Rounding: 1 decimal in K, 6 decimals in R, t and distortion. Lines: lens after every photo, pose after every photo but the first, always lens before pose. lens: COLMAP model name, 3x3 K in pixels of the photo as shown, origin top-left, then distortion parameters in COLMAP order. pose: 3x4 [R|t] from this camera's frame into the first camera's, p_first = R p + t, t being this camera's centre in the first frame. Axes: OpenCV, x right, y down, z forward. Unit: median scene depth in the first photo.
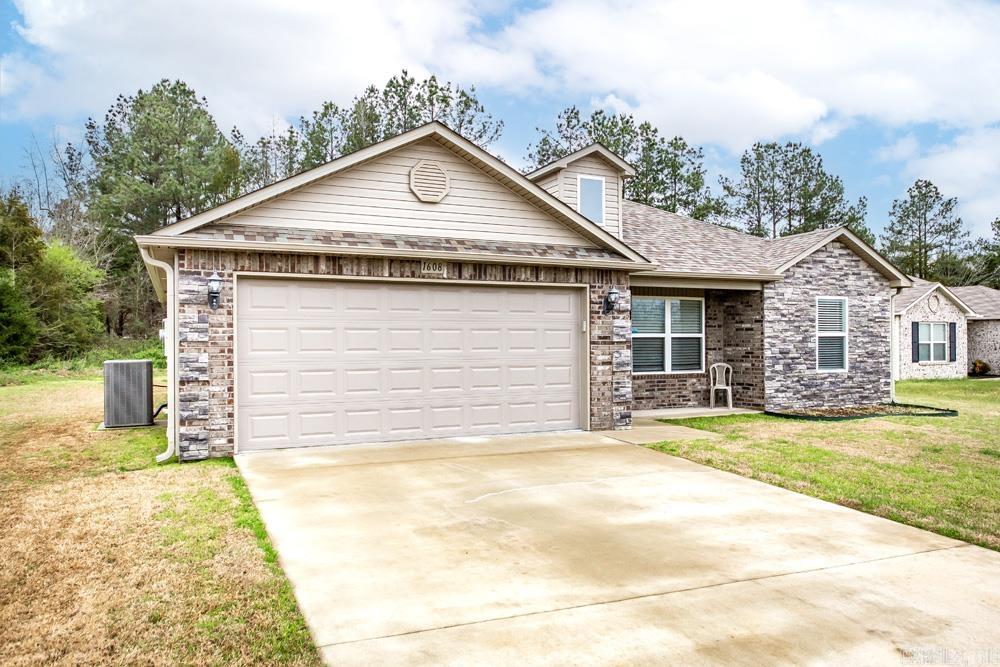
lens RADIAL K [[708.6, 0, 507.7], [0, 708.6, 335.8], [0, 0, 1]] dist [-0.014476, 0.001106]
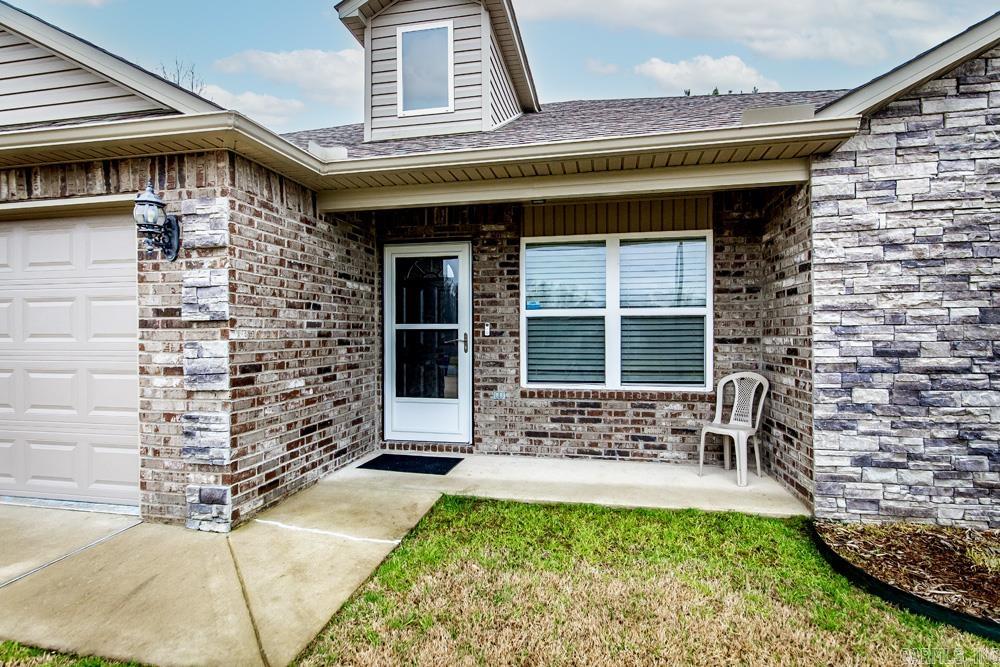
lens RADIAL K [[498.6, 0, 501.9], [0, 498.6, 335.4], [0, 0, 1]] dist [0.000714, -0.000180]
pose [[0.803229, 0.004545, -0.595653, 0.379429], [0.004933, 0.999886, 0.014283, 0.010472], [0.595650, -0.014411, 0.803115, 0.686644]]
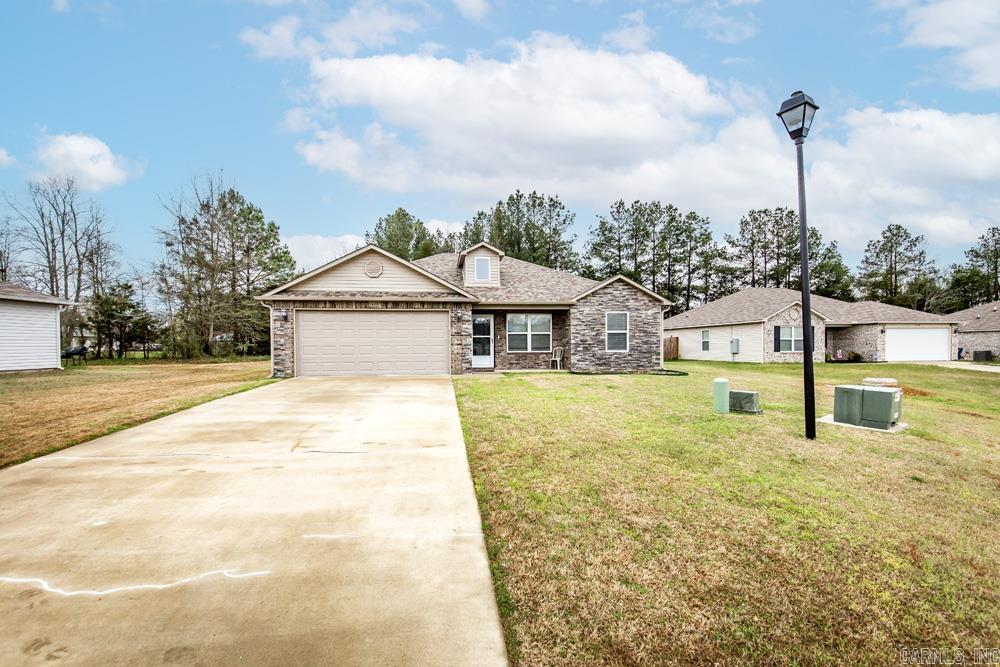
lens RADIAL K [[428.6, 0, 495.9], [0, 428.6, 347.8], [0, 0, 1]] dist [0.003361, 0.000236]
pose [[0.952581, -0.000261, -0.304285, 0.516553], [0.004534, 0.999901, 0.013339, 0.024861], [0.304252, -0.014086, 0.952488, -0.191646]]
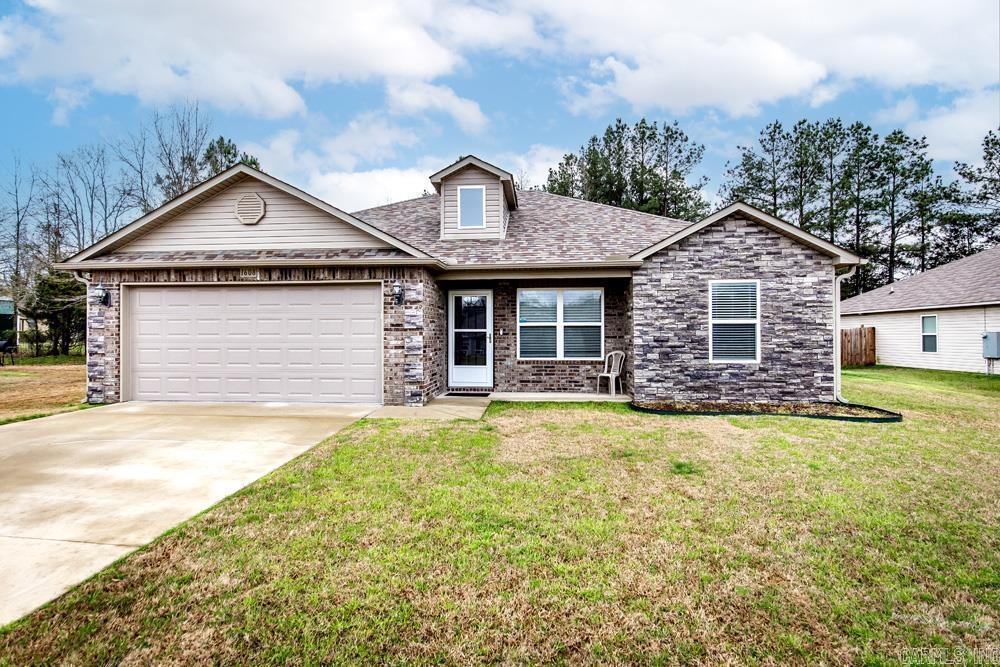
lens RADIAL K [[534.0, 0, 492.7], [0, 534.0, 326.8], [0, 0, 1]] dist [-0.006639, -0.001823]
pose [[0.863006, -0.005861, -0.505160, 0.556998], [0.002499, 0.999970, -0.007333, 0.009336], [0.505188, 0.005066, 0.862994, 0.257353]]
